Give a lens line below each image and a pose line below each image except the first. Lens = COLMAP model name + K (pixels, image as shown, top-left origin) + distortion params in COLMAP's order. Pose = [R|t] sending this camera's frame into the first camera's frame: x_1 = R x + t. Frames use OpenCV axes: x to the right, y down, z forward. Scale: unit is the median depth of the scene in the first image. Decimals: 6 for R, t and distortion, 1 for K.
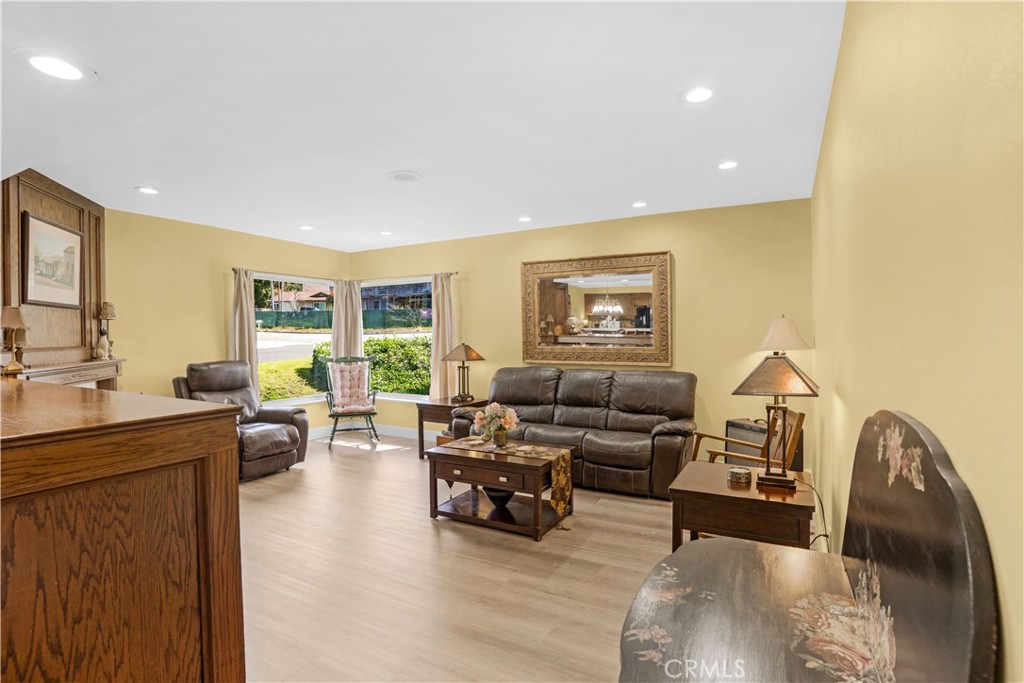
lens RADIAL K [[495.0, 0, 515.6], [0, 495.0, 348.3], [0, 0, 1]] dist [-0.044511, 0.000749]
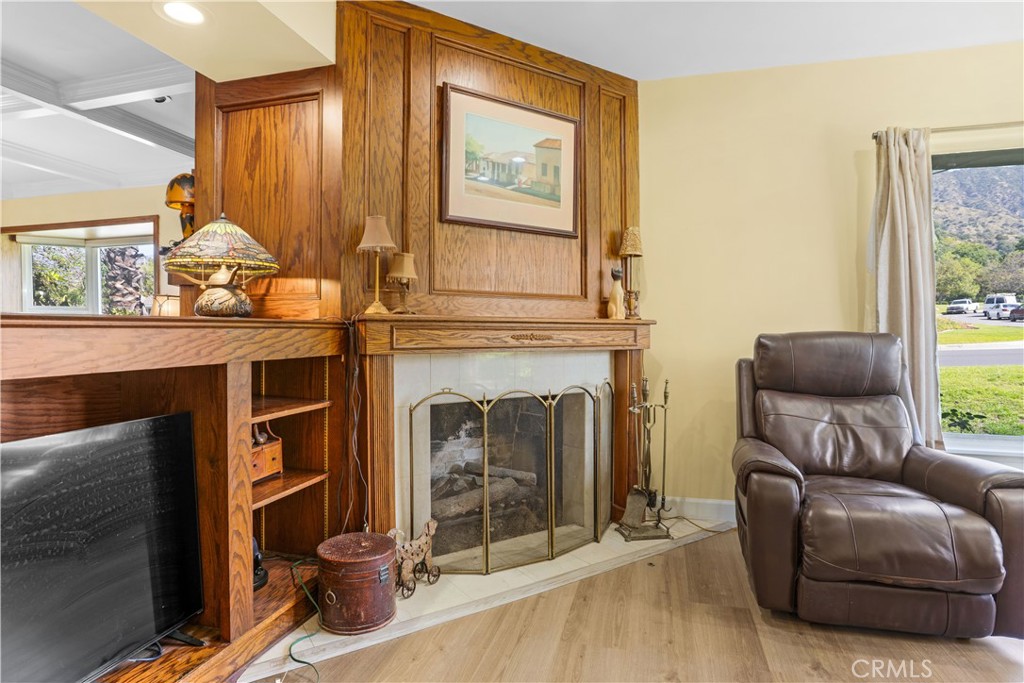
lens RADIAL K [[541.1, 0, 512.0], [0, 541.1, 341.5], [0, 0, 1]] dist [-0.040765, 0.001188]
pose [[0.217887, 0.020012, -0.975769, -0.201868], [-0.032918, 0.999372, 0.013145, 0.046161], [0.975419, 0.029257, 0.218409, 0.697931]]
